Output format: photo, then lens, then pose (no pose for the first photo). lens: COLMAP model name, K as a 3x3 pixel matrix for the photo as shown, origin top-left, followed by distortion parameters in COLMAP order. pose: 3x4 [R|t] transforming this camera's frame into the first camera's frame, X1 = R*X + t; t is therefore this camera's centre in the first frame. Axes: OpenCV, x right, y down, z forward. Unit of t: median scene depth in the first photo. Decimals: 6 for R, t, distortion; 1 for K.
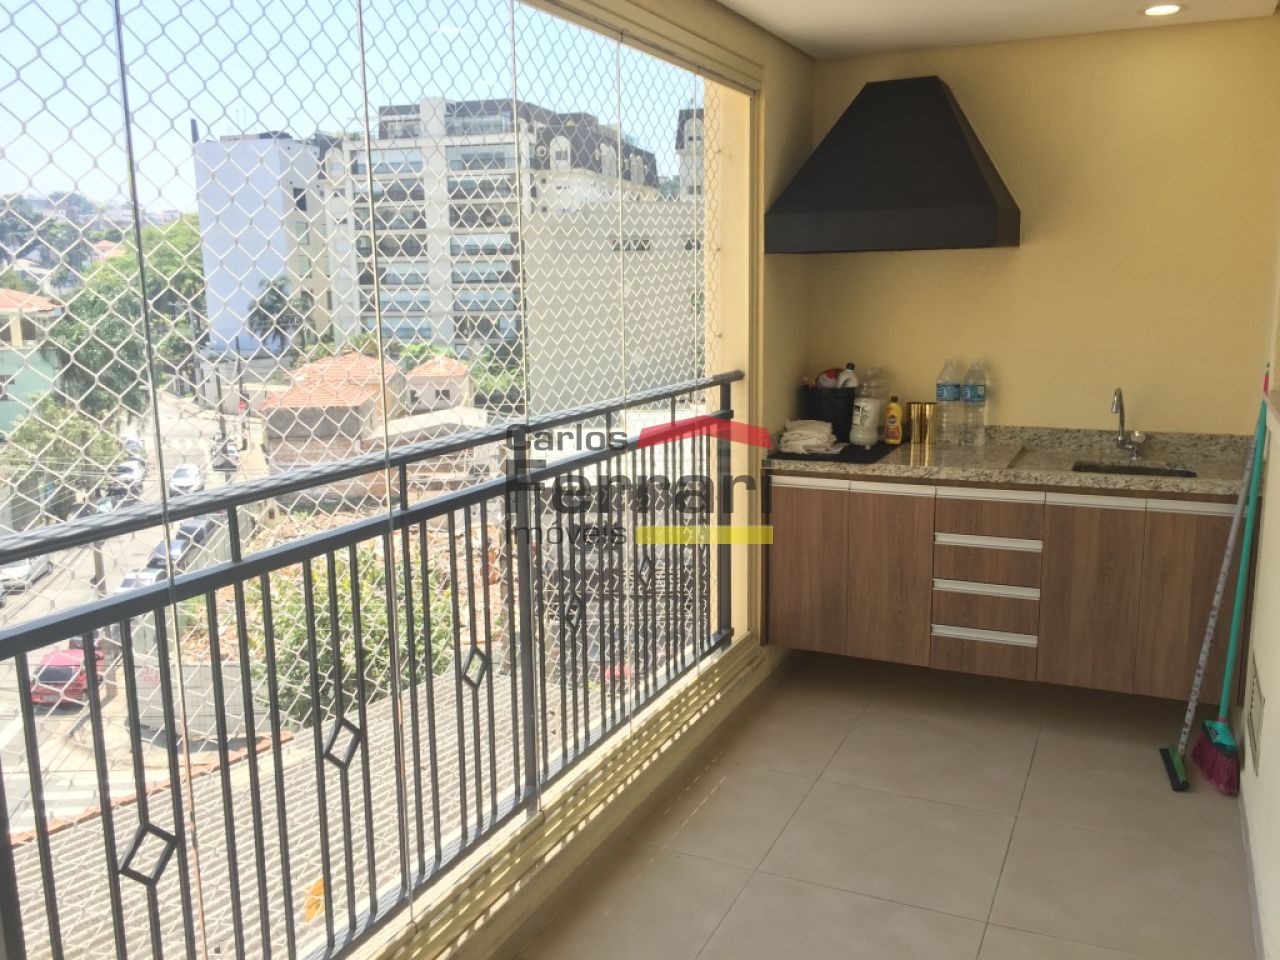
lens RADIAL K [[1121.4, 0, 633.1], [0, 1121.4, 478.9], [0, 0, 1]] dist [0.074646, -0.120229]
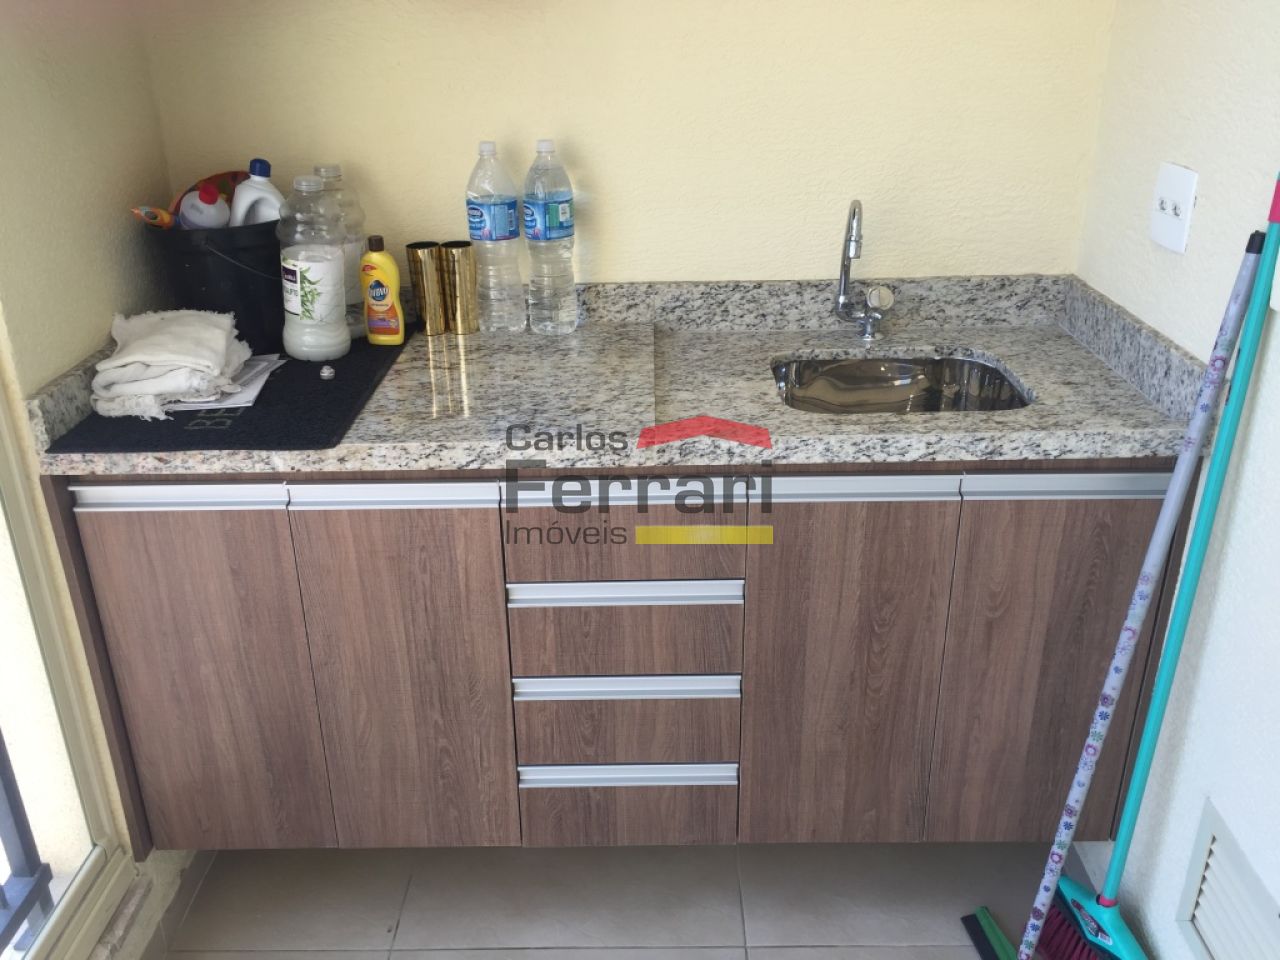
lens RADIAL K [[1121.4, 0, 633.1], [0, 1121.4, 478.9], [0, 0, 1]] dist [0.074646, -0.120229]
pose [[0.912450, -0.164109, 0.374837, 0.155200], [0.073578, 0.966923, 0.244224, -0.087404], [-0.402518, -0.195262, 0.894345, 0.595115]]
